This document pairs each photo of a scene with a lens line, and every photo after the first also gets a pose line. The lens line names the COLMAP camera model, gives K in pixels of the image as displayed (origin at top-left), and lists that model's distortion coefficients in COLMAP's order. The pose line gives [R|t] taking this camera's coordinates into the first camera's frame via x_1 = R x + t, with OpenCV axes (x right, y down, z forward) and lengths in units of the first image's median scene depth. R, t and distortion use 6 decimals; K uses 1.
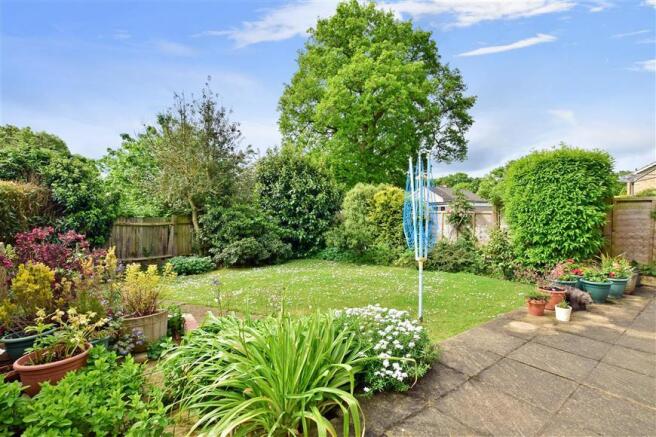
lens RADIAL K [[301.2, 0, 326.8], [0, 301.2, 219.3], [0, 0, 1]] dist [-0.004328, -0.000152]
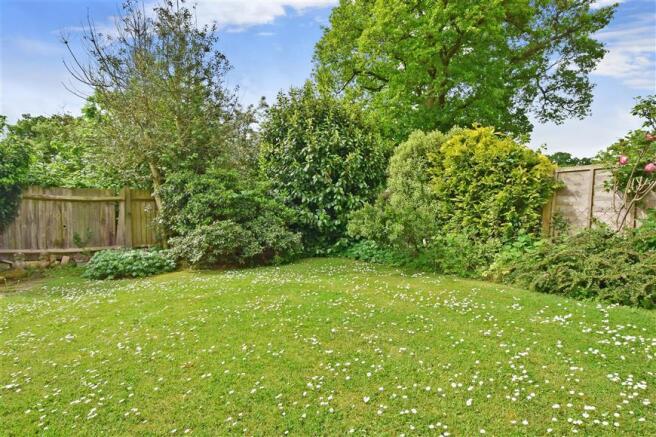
lens RADIAL K [[331.1, 0, 330.1], [0, 331.1, 218.3], [0, 0, 1]] dist [-0.010683, 0.000346]
pose [[0.983257, 0.008626, -0.182019, 0.062789], [-0.004875, 0.999767, 0.021045, 0.036411], [0.182158, -0.019805, 0.983070, 0.336858]]
